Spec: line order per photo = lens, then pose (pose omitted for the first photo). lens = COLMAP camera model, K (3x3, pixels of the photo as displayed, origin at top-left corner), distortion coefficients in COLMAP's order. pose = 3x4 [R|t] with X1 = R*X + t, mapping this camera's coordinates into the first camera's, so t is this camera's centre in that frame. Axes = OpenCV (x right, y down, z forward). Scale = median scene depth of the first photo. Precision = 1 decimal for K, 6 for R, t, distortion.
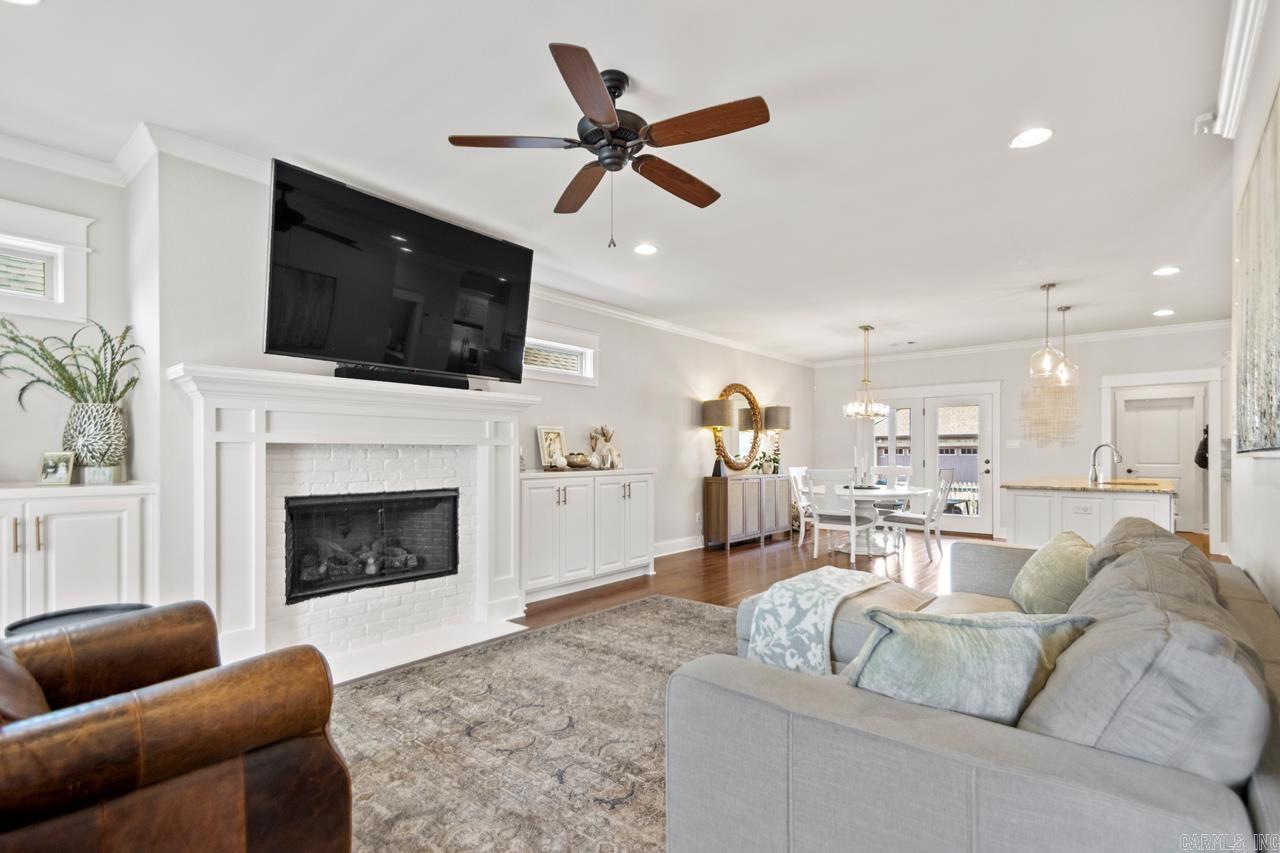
lens RADIAL K [[592.9, 0, 655.5], [0, 592.9, 455.3], [0, 0, 1]] dist [0.016743, -0.002711]
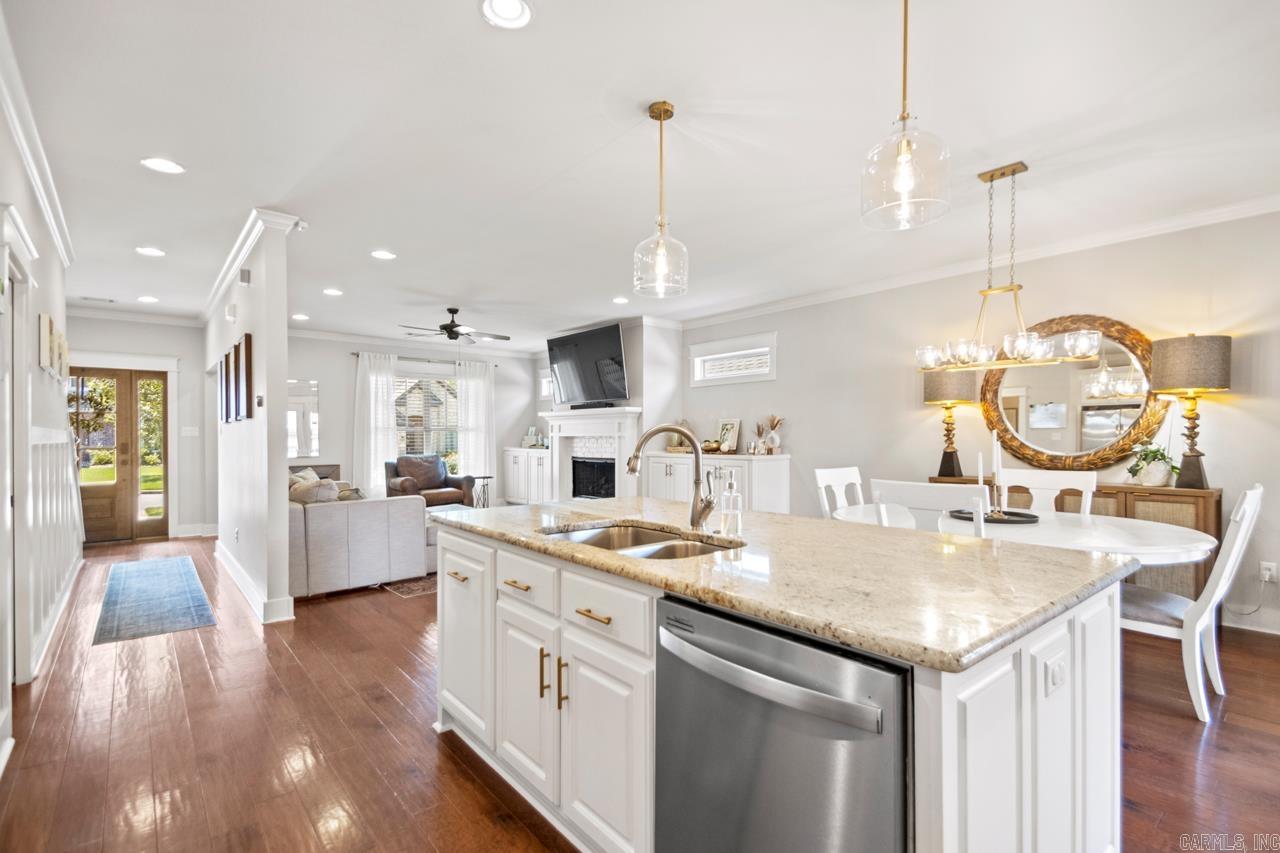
lens RADIAL K [[592.9, 0, 648.4], [0, 592.9, 433.4], [0, 0, 1]] dist [0.016743, -0.002711]
pose [[-0.177150, 0.001580, -0.984183, 1.654600], [0.001634, 0.999998, 0.001311, -0.030219], [0.984182, -0.001376, -0.177153, 1.563194]]
